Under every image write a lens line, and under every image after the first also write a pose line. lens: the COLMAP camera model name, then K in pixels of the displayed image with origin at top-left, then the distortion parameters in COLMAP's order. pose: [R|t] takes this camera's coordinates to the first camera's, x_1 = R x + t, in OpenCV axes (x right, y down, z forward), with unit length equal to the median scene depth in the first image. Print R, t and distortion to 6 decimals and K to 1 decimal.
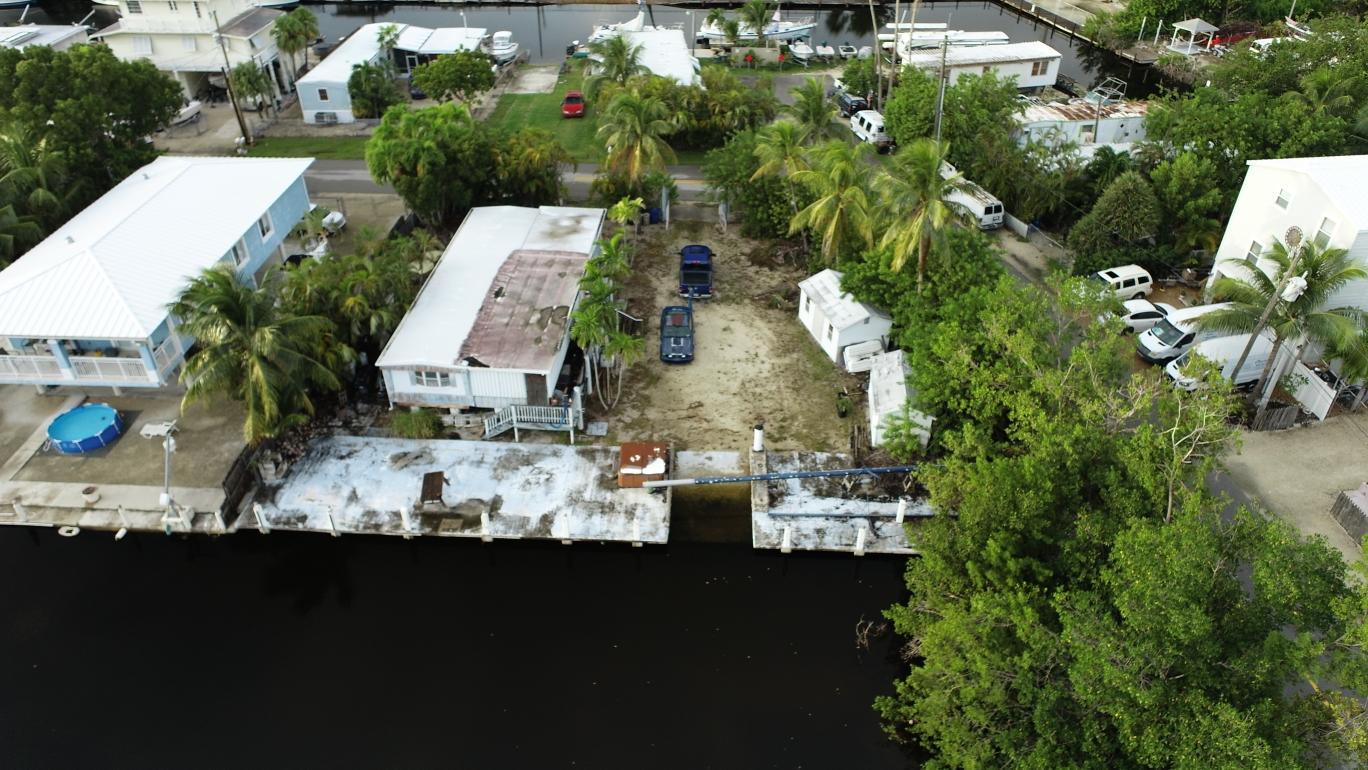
lens RADIAL K [[931.2, 0, 684.0], [0, 931.2, 385.0], [0, 0, 1]] dist [-0.008328, 0.009730]
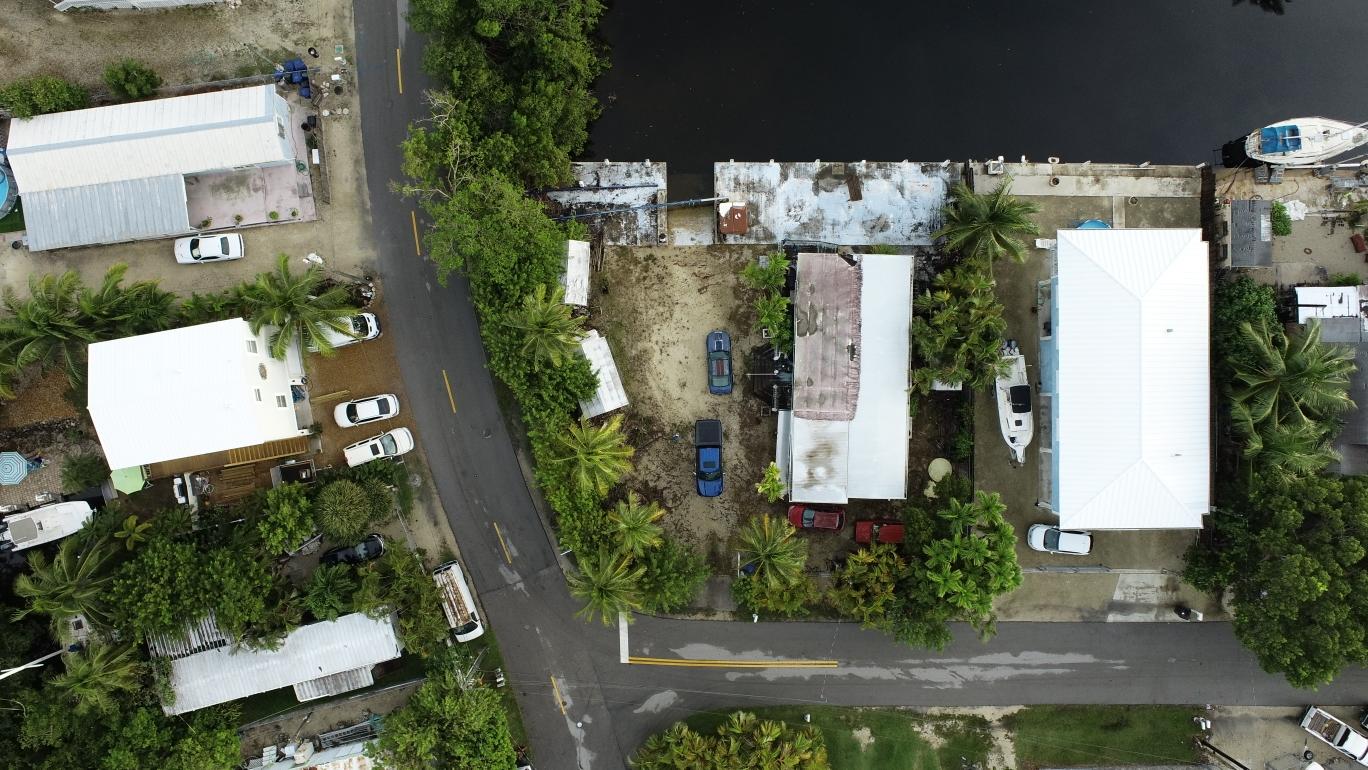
lens RADIAL K [[931.2, 0, 684.0], [0, 931.2, 385.0], [0, 0, 1]] dist [-0.008328, 0.009730]
pose [[-0.998968, 0.044890, -0.006966, 0.069086], [-0.031746, -0.580173, 0.813875, -1.466800], [0.032494, 0.813256, 0.580999, 0.291790]]
